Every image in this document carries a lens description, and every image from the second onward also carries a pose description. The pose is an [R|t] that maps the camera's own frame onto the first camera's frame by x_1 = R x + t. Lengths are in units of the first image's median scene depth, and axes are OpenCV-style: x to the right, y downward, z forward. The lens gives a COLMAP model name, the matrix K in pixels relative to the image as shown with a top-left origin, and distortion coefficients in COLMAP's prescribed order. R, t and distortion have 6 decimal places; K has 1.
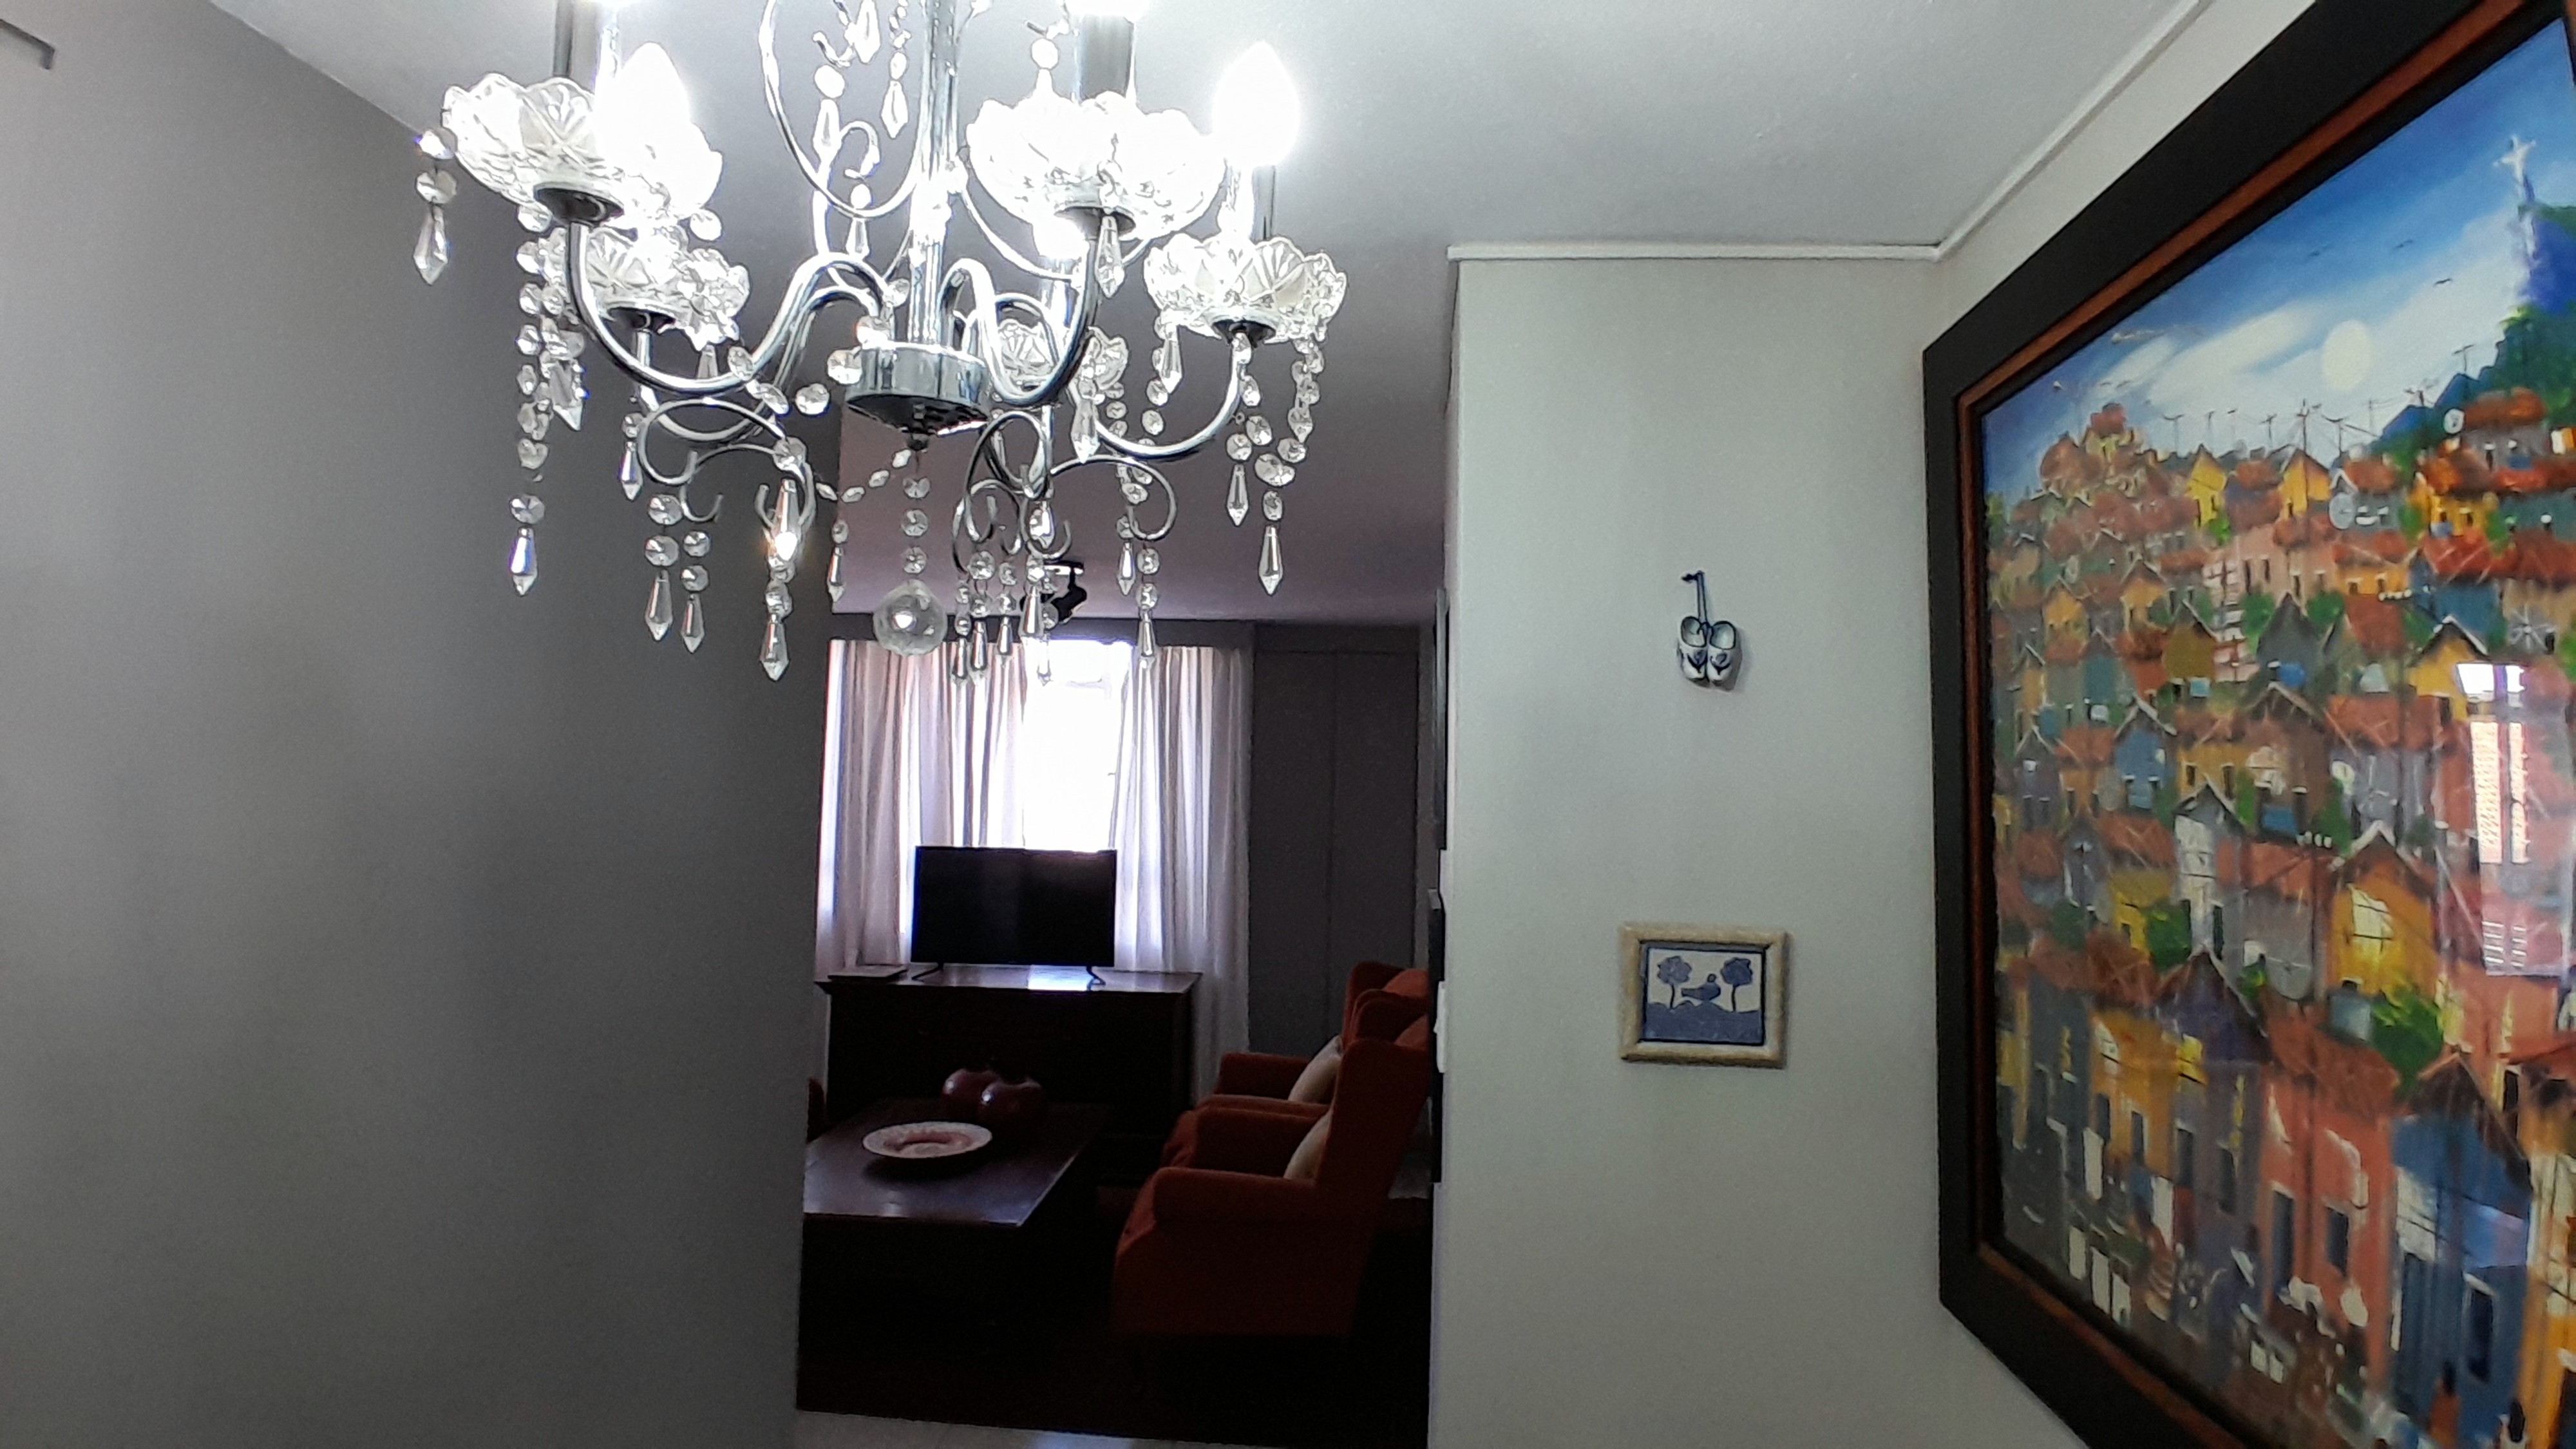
lens RADIAL K [[1301.8, 0, 1305.0], [0, 1301.8, 706.0], [0, 0, 1]] dist [-0.002692, -0.045716]
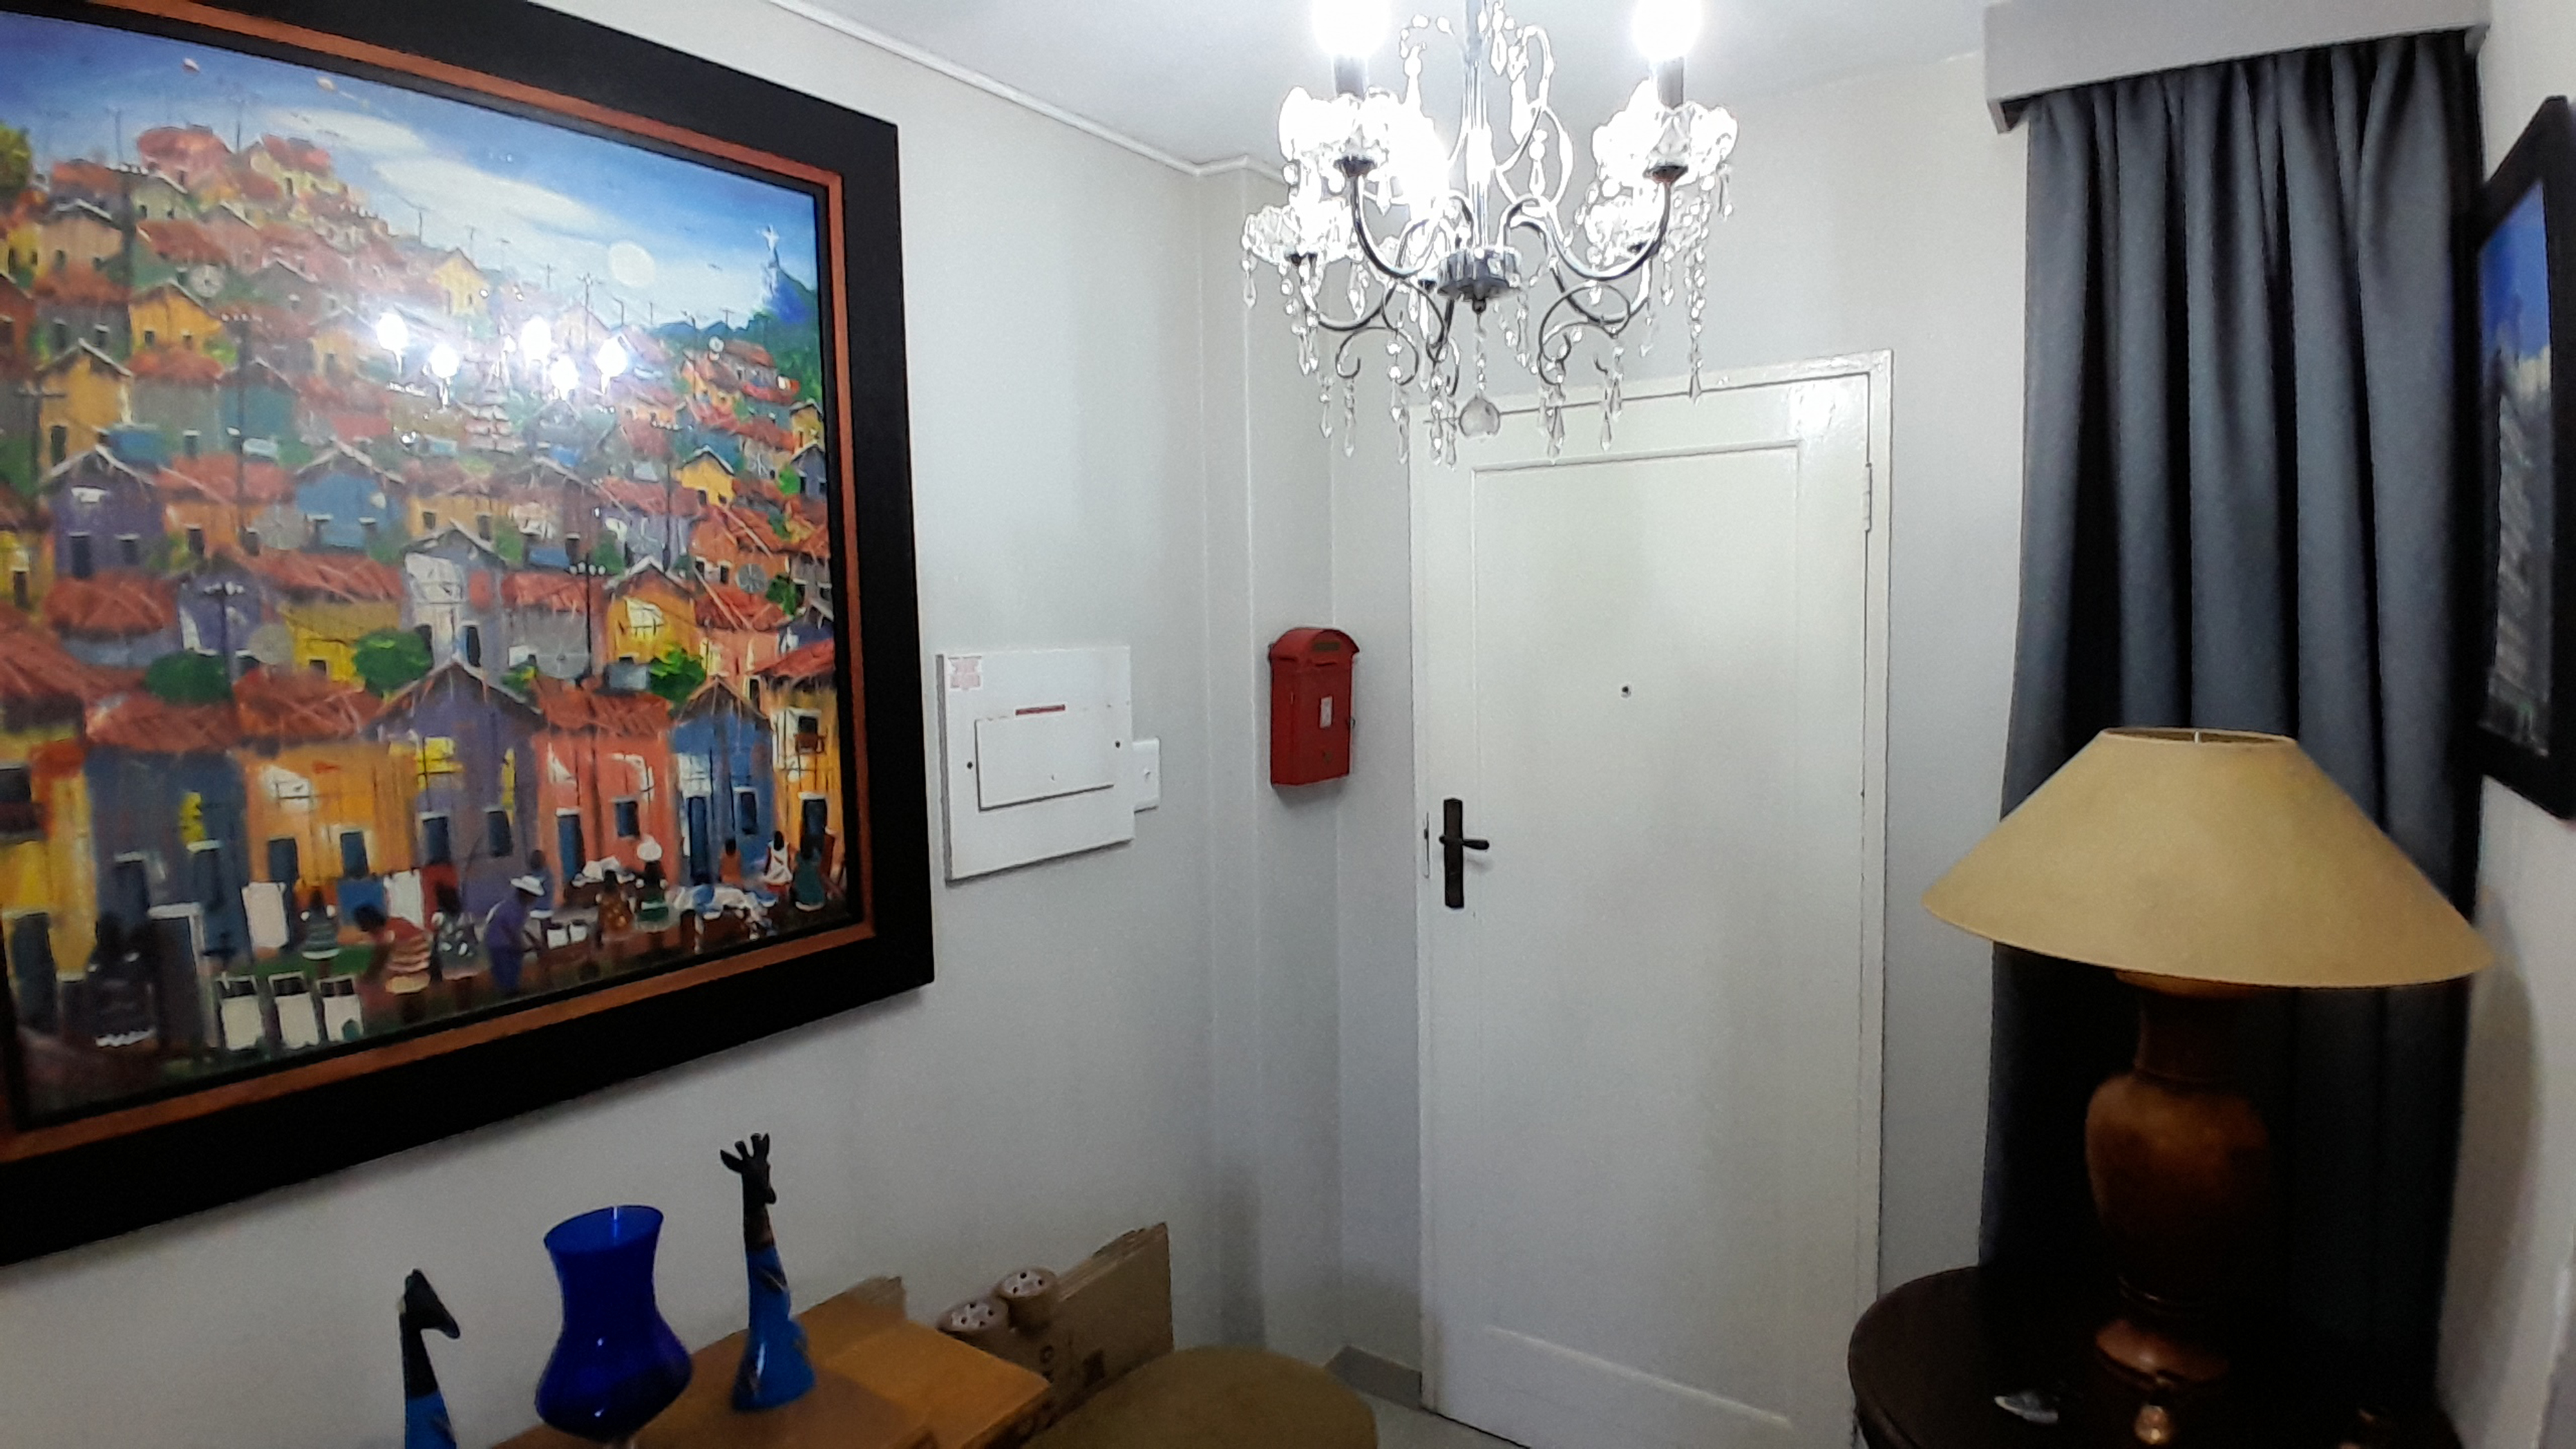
lens RADIAL K [[1301.8, 0, 1305.0], [0, 1301.8, 706.0], [0, 0, 1]] dist [-0.002692, -0.045716]
pose [[-0.871544, -0.044235, 0.488317, -0.639884], [-0.031181, 0.998906, 0.034837, 0.169633], [-0.489324, 0.015135, -0.871971, 1.749526]]
